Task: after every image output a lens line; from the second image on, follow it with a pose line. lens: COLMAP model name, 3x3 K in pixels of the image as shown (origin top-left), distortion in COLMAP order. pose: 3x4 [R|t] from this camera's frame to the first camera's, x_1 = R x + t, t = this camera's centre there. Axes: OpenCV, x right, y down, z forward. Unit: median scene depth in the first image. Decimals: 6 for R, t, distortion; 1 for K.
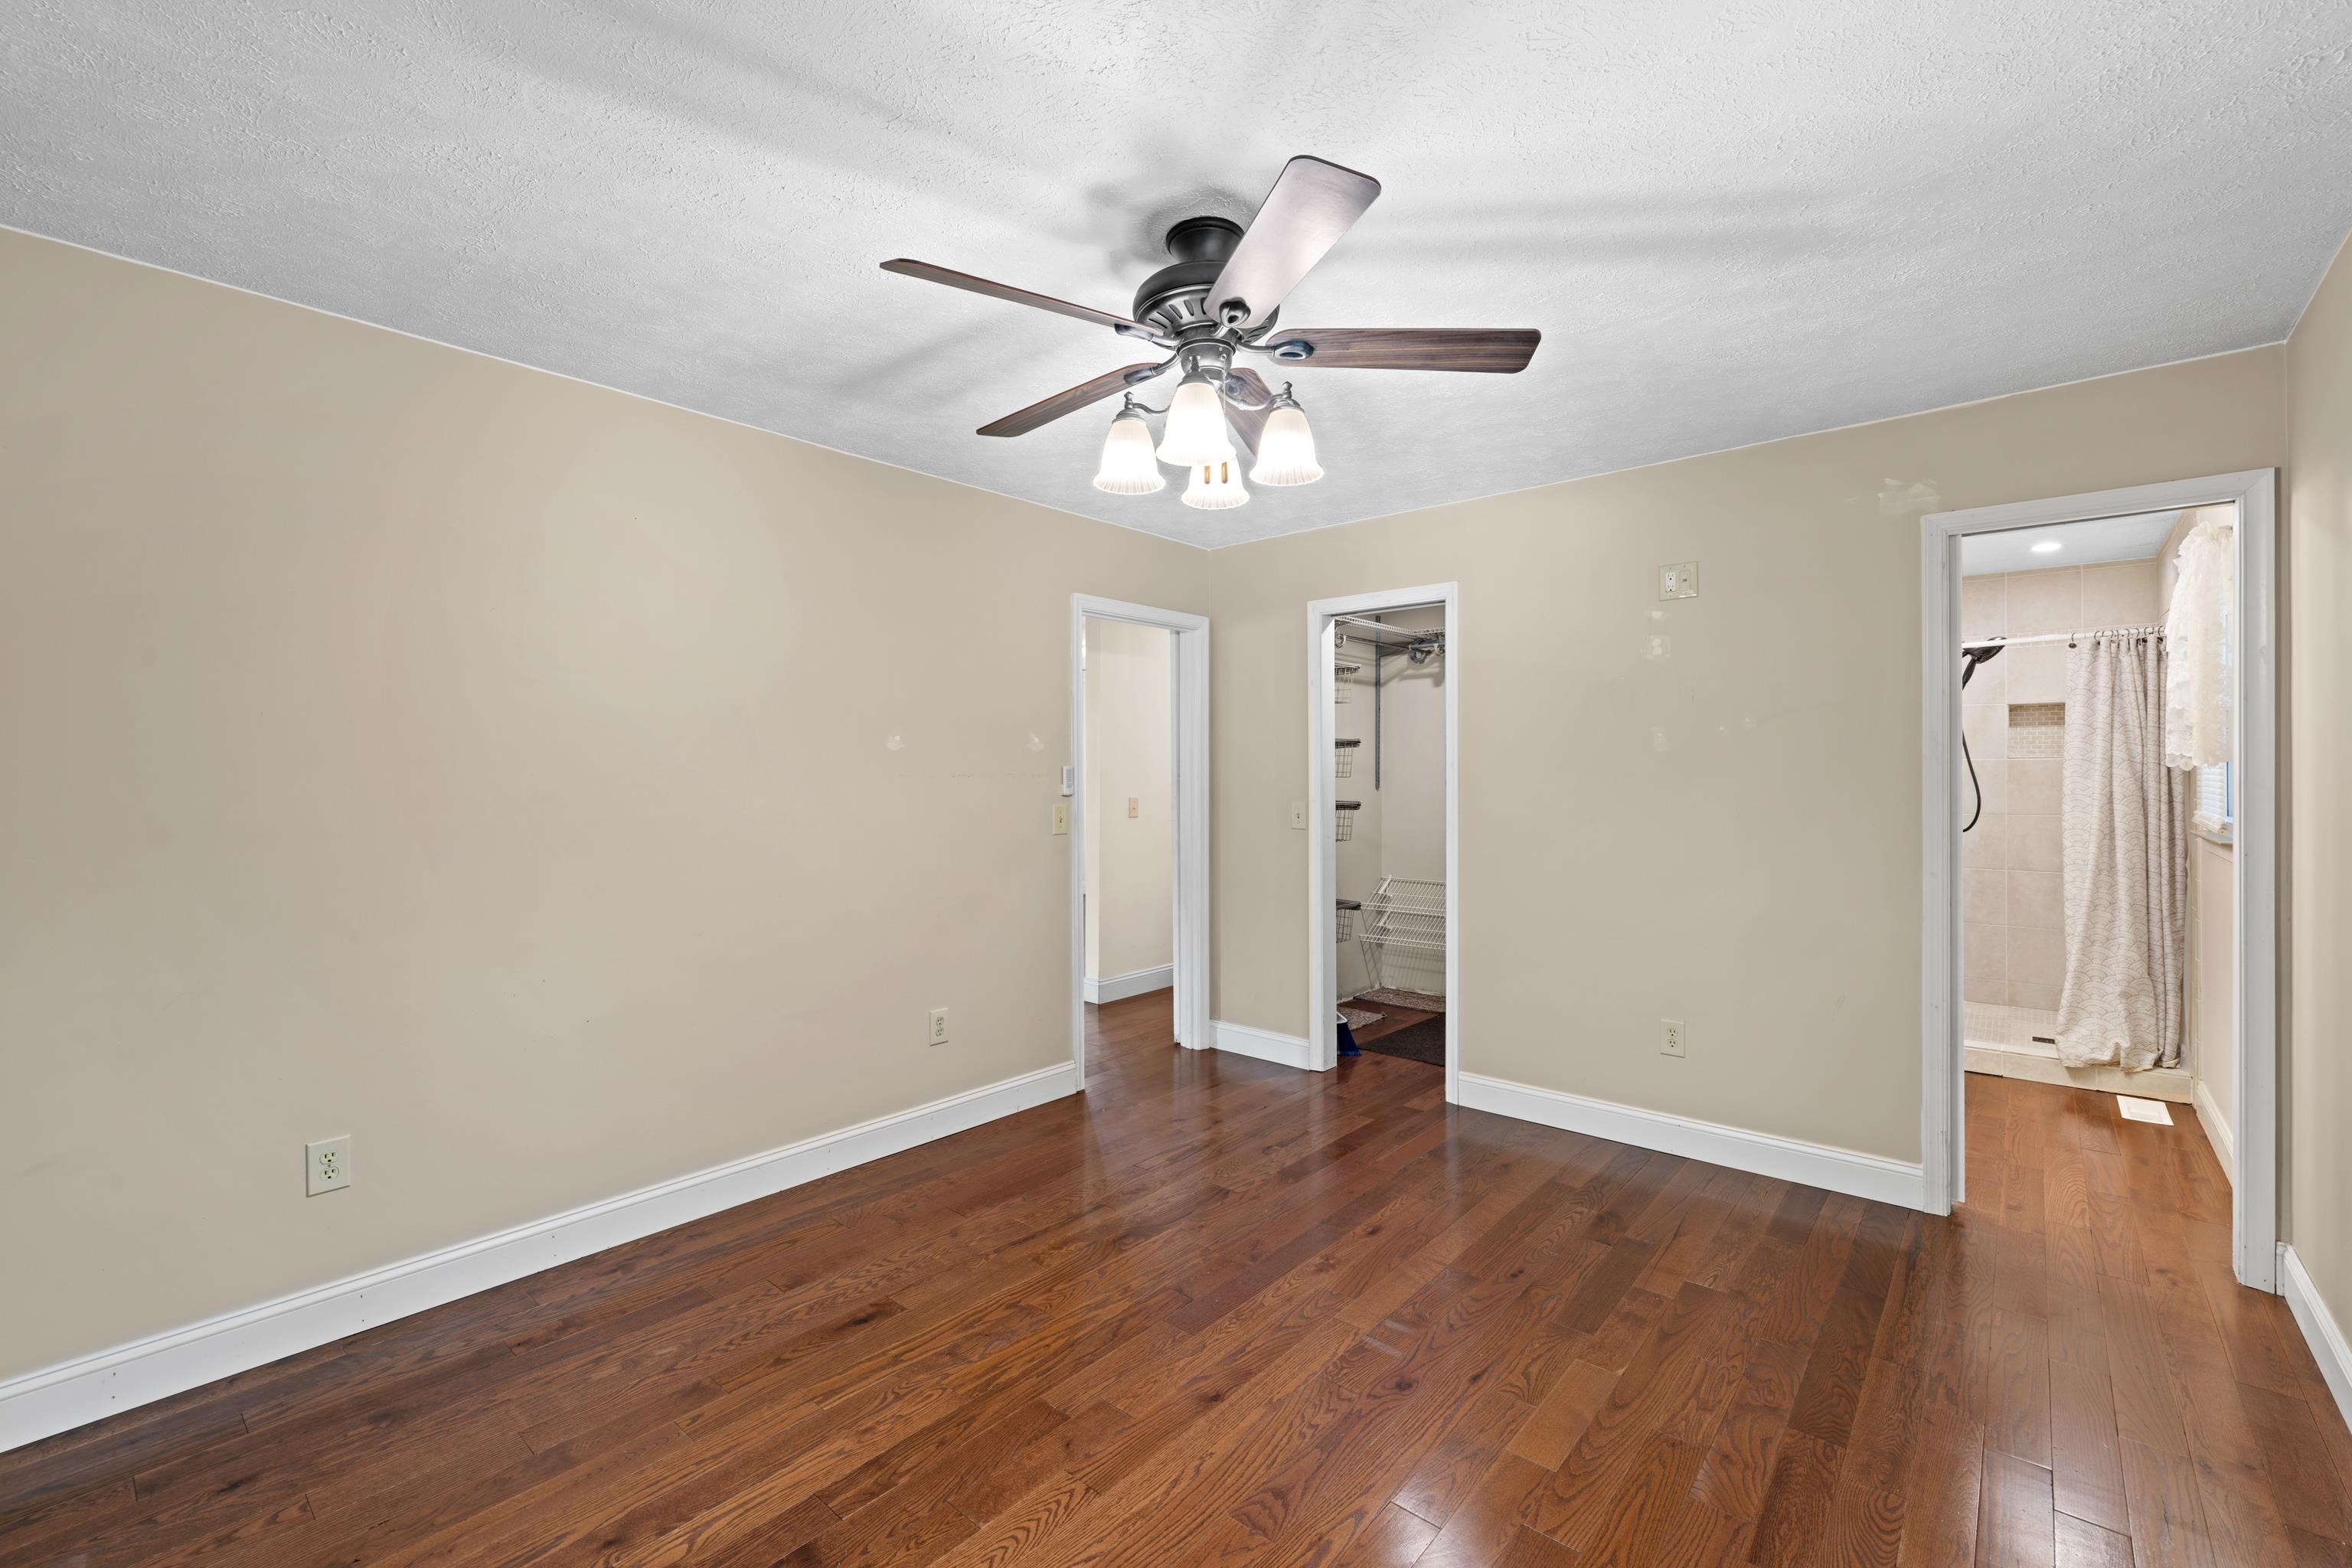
lens RADIAL K [[989.4, 0, 1176.2], [0, 989.4, 773.3], [0, 0, 1]] dist [0.000987, 0.000275]
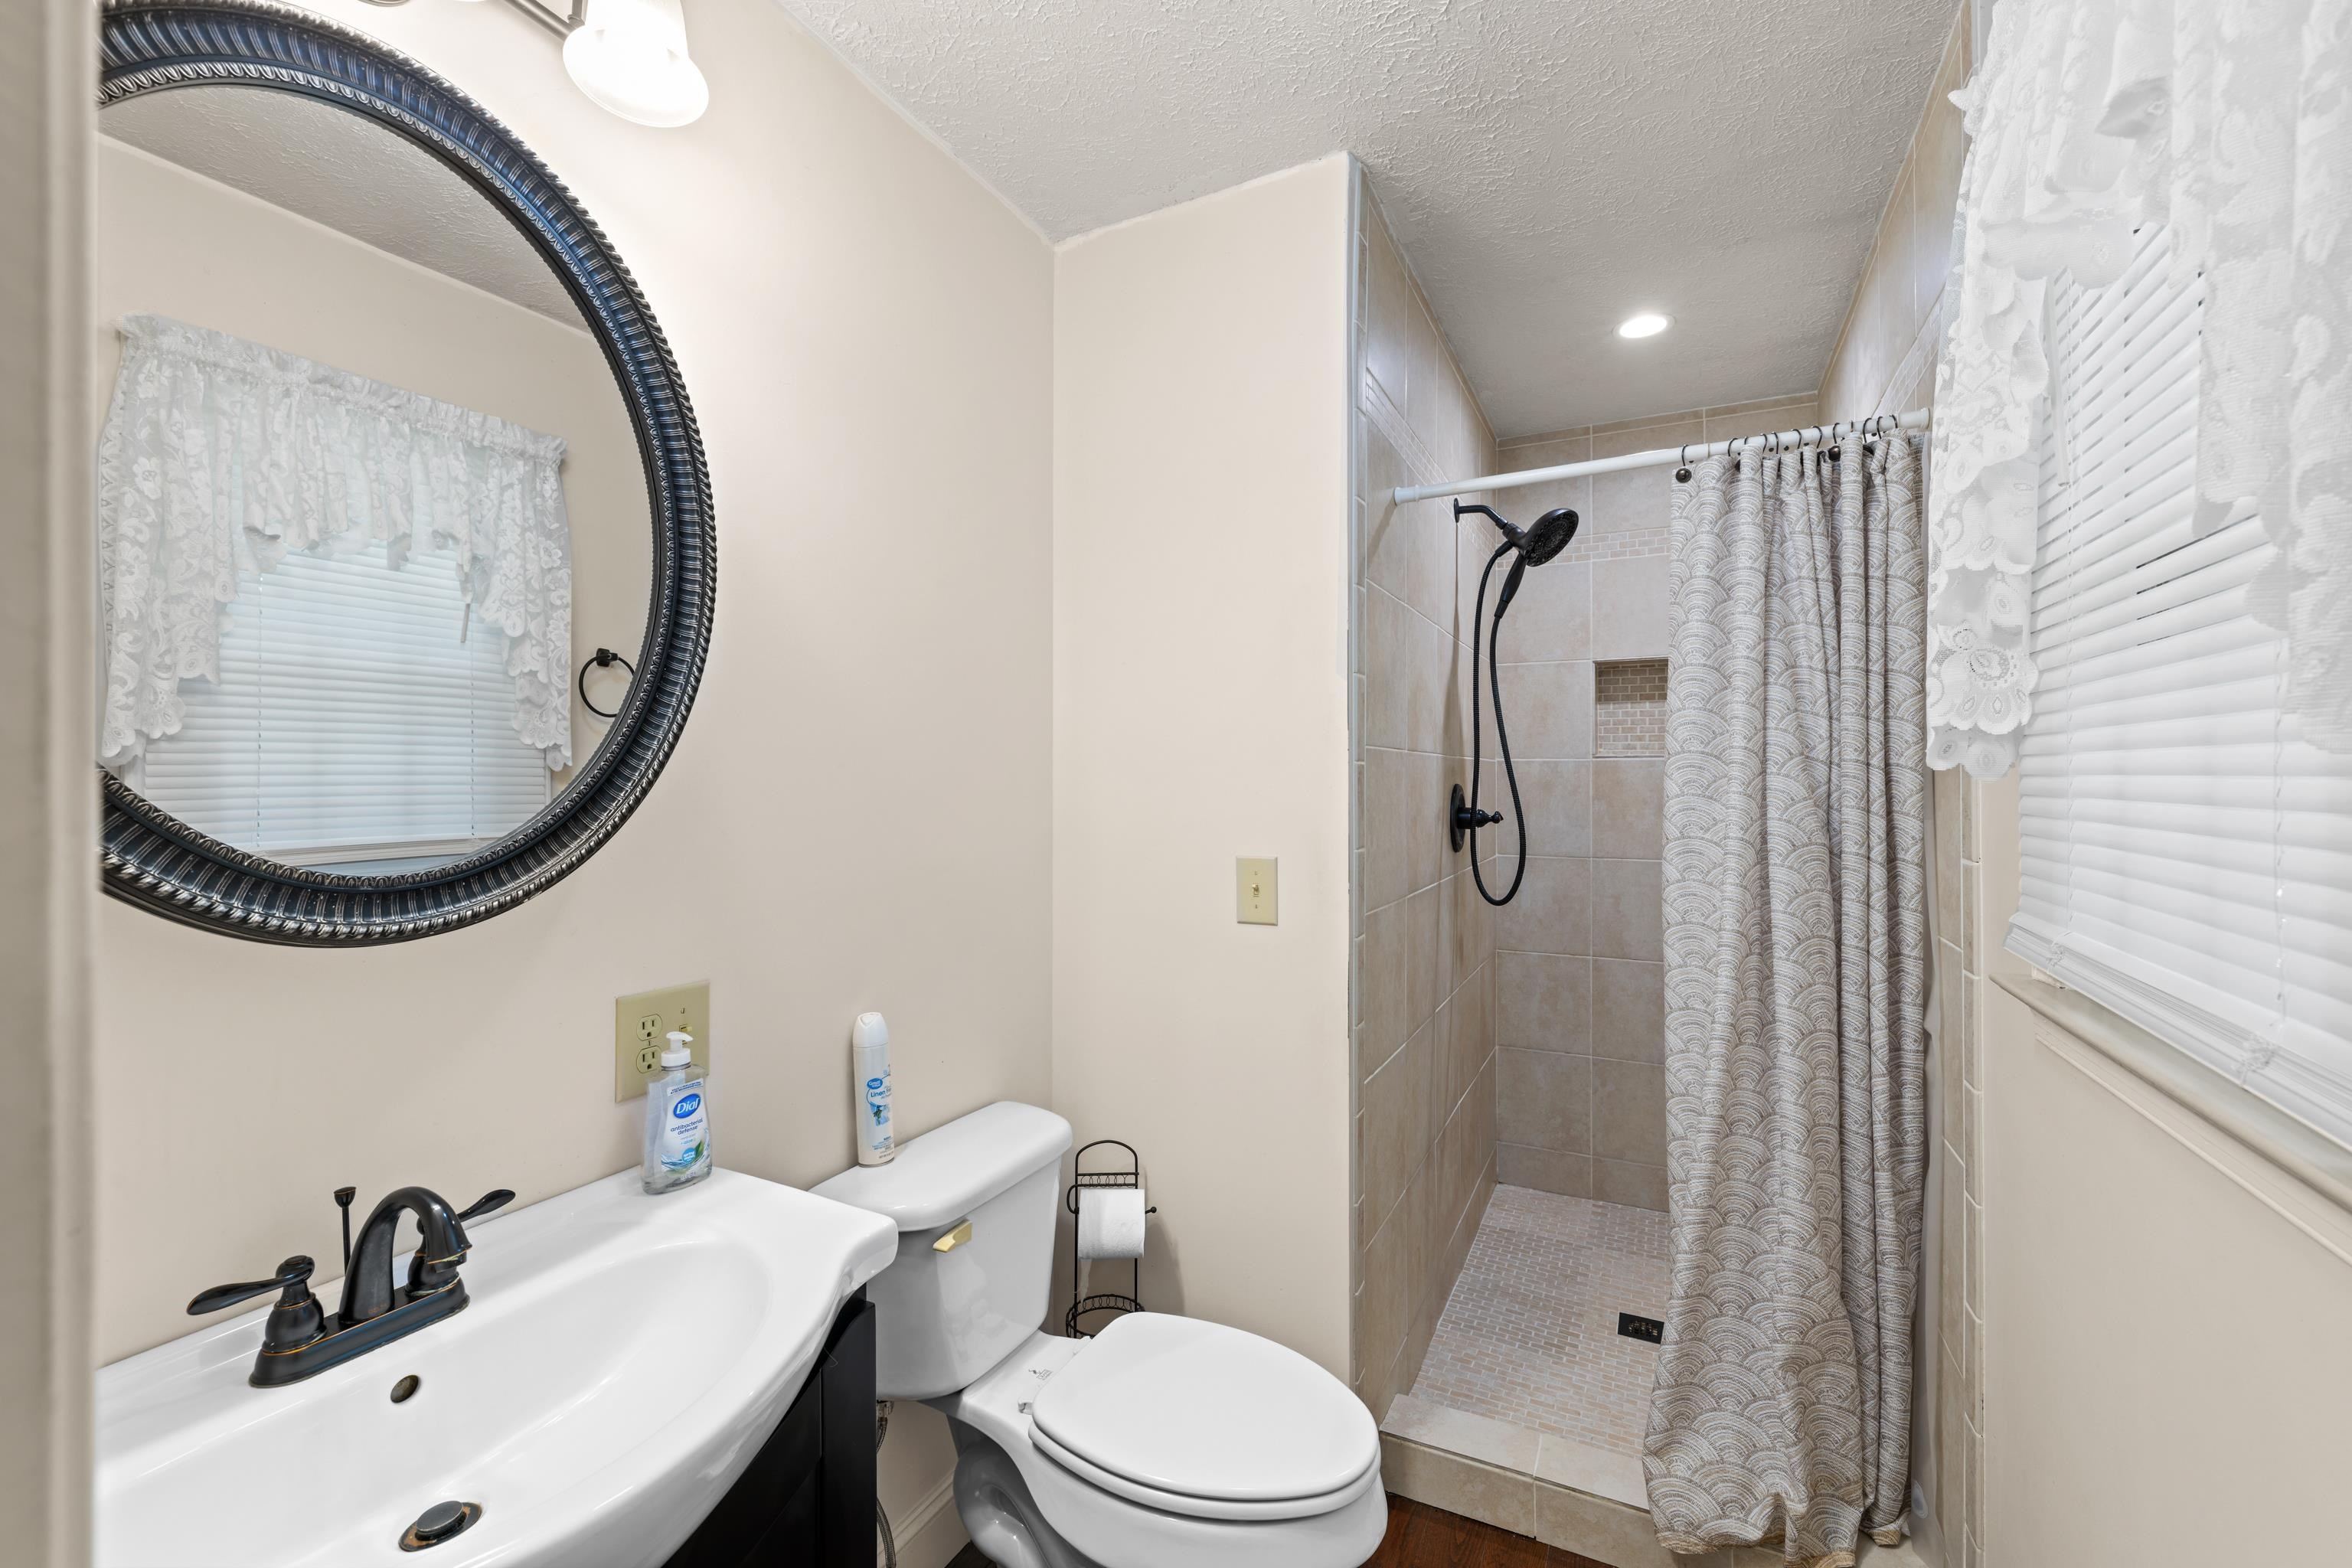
lens RADIAL K [[989.4, 0, 1175.1], [0, 989.4, 783.6], [0, 0, 1]] dist [0.000987, 0.000275]
pose [[0.969295, 0.000108, 0.245900, 0.624908], [-0.000609, 0.999998, 0.001961, -0.002076], [-0.245899, -0.002051, 0.969293, 0.681297]]
